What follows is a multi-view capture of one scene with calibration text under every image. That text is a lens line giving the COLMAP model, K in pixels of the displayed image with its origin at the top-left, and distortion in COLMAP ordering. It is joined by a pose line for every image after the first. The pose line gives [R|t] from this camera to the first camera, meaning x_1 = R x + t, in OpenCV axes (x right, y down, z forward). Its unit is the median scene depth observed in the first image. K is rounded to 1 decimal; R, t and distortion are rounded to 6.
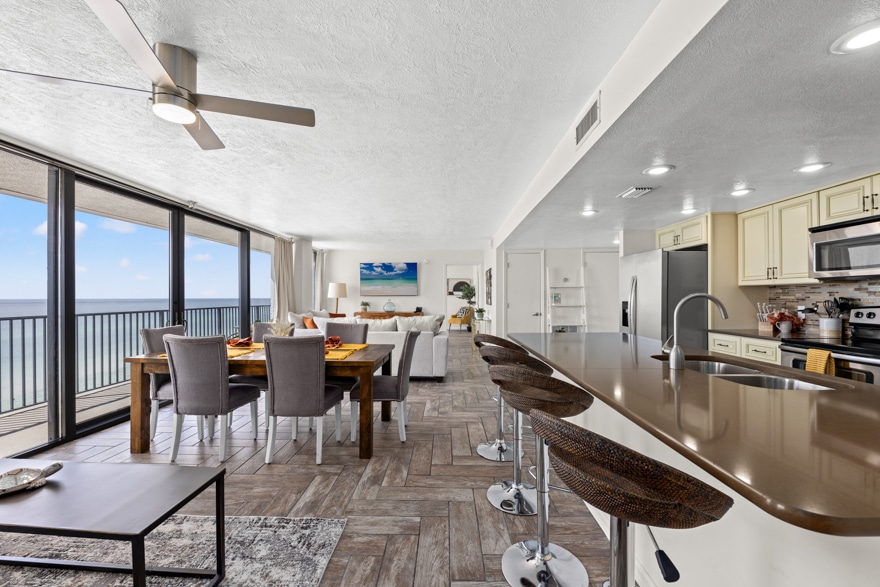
lens RADIAL K [[354.6, 0, 439.1], [0, 354.6, 296.7], [0, 0, 1]] dist [0.002740, -0.002601]
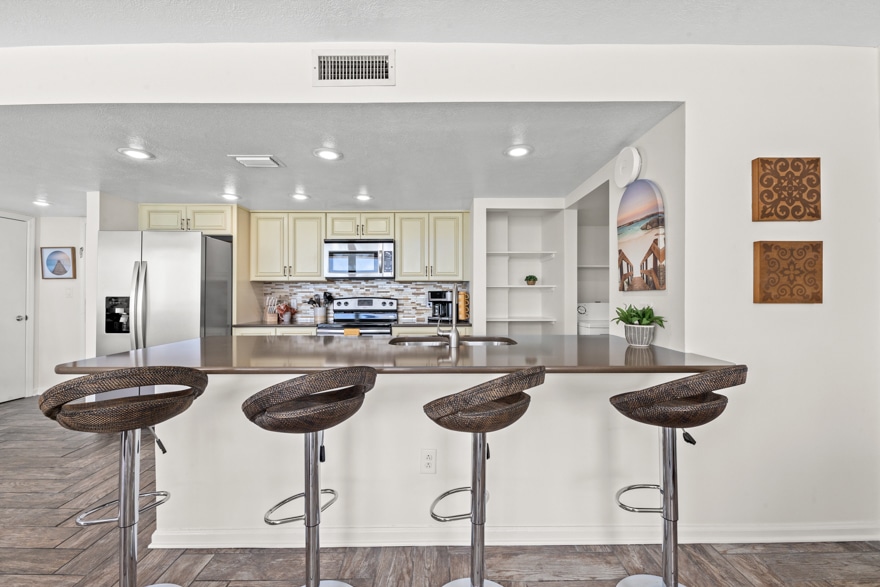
lens RADIAL K [[354.6, 0, 439.5], [0, 354.6, 293.8], [0, 0, 1]] dist [0.002740, -0.002601]
pose [[-0.036084, 0.007679, 0.999319, -0.196446], [0.000916, 0.999970, -0.007651, 0.014266], [-0.999348, 0.000639, -0.036090, 0.421323]]
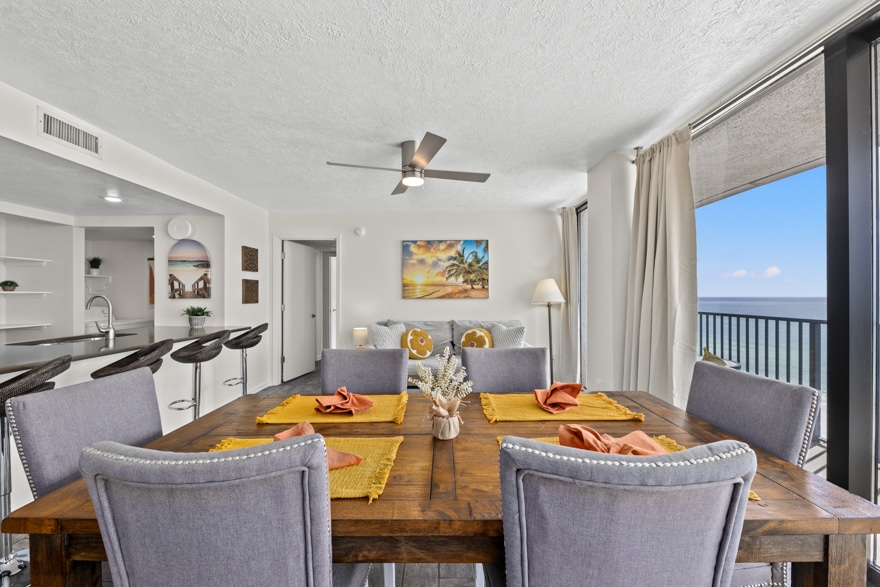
lens RADIAL K [[354.6, 0, 441.1], [0, 354.6, 296.2], [0, 0, 1]] dist [0.002740, -0.002601]
pose [[-0.999691, 0.004833, -0.024365, -0.339624], [0.004807, 0.999988, 0.001117, 0.002397], [0.024370, 0.001000, -0.999703, 1.060128]]
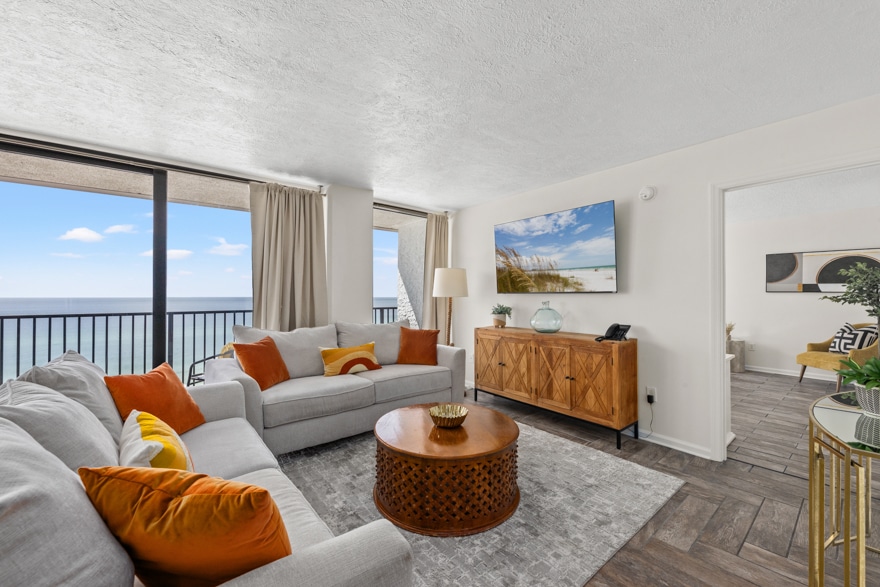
lens RADIAL K [[354.6, 0, 438.4], [0, 354.6, 294.0], [0, 0, 1]] dist [0.002740, -0.002601]
pose [[0.656028, -0.001062, -0.754736, 0.189380], [-0.003815, 0.999982, -0.004723, 0.002406], [0.754727, 0.005978, 0.656012, 1.295557]]
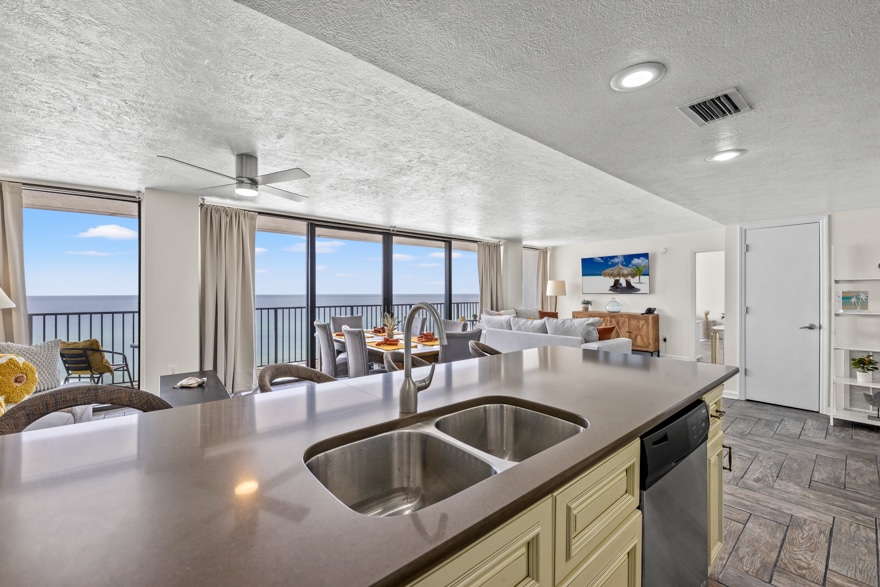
lens RADIAL K [[354.6, 0, 438.2], [0, 354.6, 292.7], [0, 0, 1]] dist [0.002740, -0.002601]
pose [[0.656530, 0.001311, -0.754298, 0.477530], [-0.000677, 0.999999, 0.001148, -0.011155], [0.754299, -0.000243, 0.656531, 0.226115]]
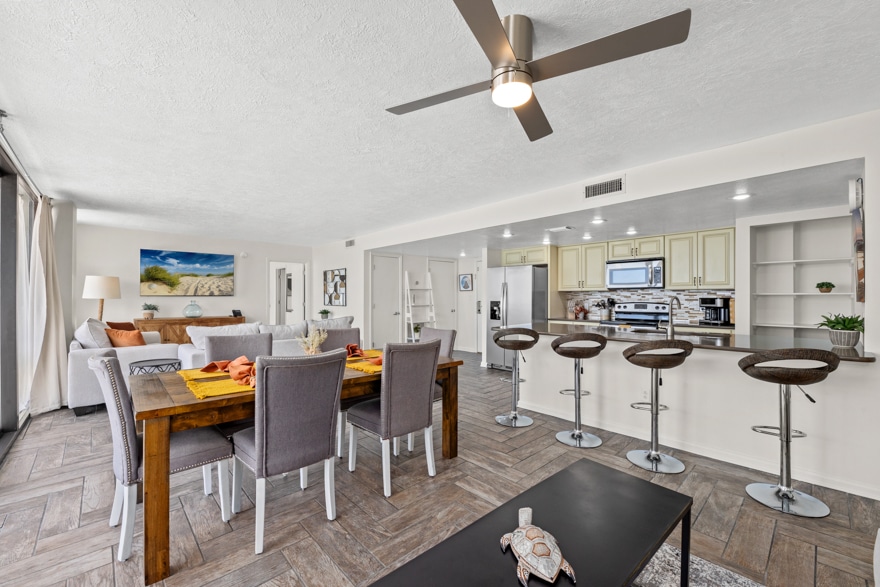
lens RADIAL K [[354.6, 0, 436.5], [0, 354.6, 295.6], [0, 0, 1]] dist [0.002740, -0.002601]
pose [[0.714207, 0.004313, 0.699922, -0.613934], [-0.001554, 0.999988, -0.004576, -0.001067], [-0.699933, 0.002181, 0.714205, 0.198488]]
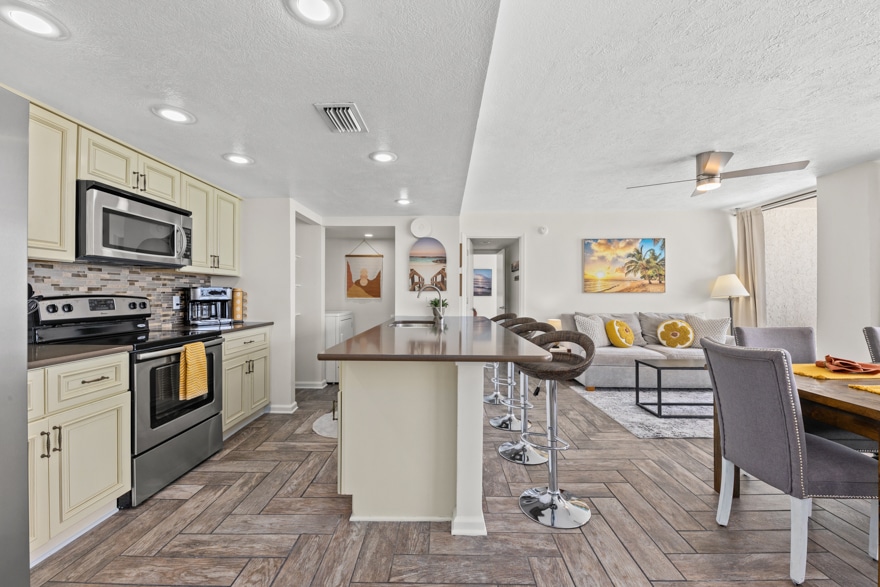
lens RADIAL K [[354.6, 0, 439.2], [0, 354.6, 290.6], [0, 0, 1]] dist [0.002740, -0.002601]
pose [[-0.999899, 0.001015, -0.014211, 0.272695], [0.001149, 0.999955, -0.009403, 0.014799], [0.014200, -0.009418, -0.999855, 1.142770]]
